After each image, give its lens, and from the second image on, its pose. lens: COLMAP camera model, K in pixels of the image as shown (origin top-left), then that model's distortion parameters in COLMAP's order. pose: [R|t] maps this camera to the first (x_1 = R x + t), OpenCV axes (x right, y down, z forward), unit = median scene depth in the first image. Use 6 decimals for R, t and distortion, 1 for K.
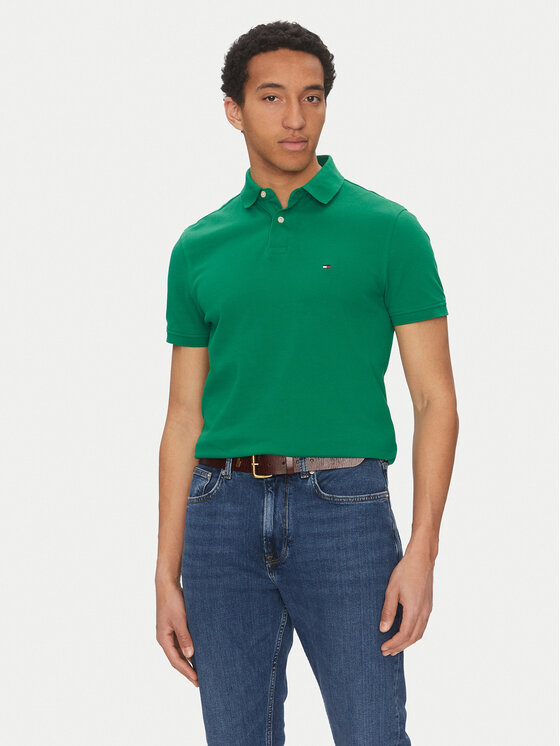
lens RADIAL K [[1720.3, 0, 277.4], [0, 1720.3, 373.1], [0, 0, 1]] dist [0.266695, 0.000000]
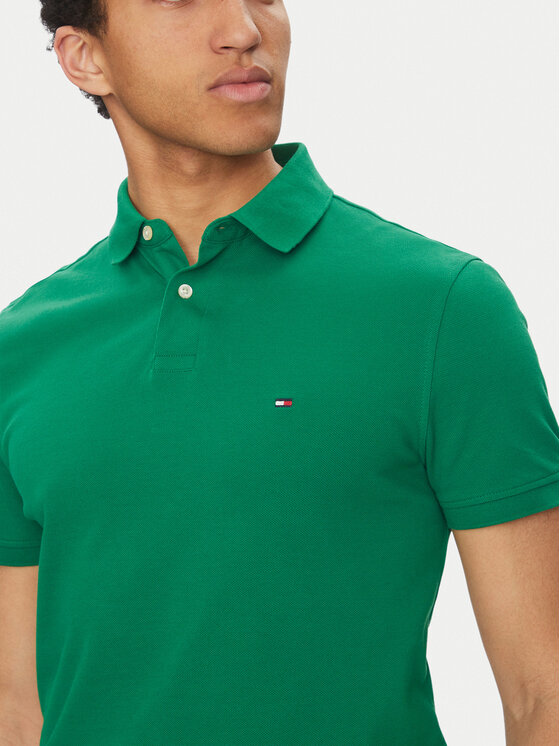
lens RADIAL K [[1720.3, 0, 282.4], [0, 1720.3, 370.9], [0, 0, 1]] dist [0.266695, 0.000000]
pose [[0.997819, -0.015983, -0.064041, 0.053900], [0.014816, 0.999716, -0.018658, -0.059987], [0.064321, 0.017668, 0.997773, 0.565902]]
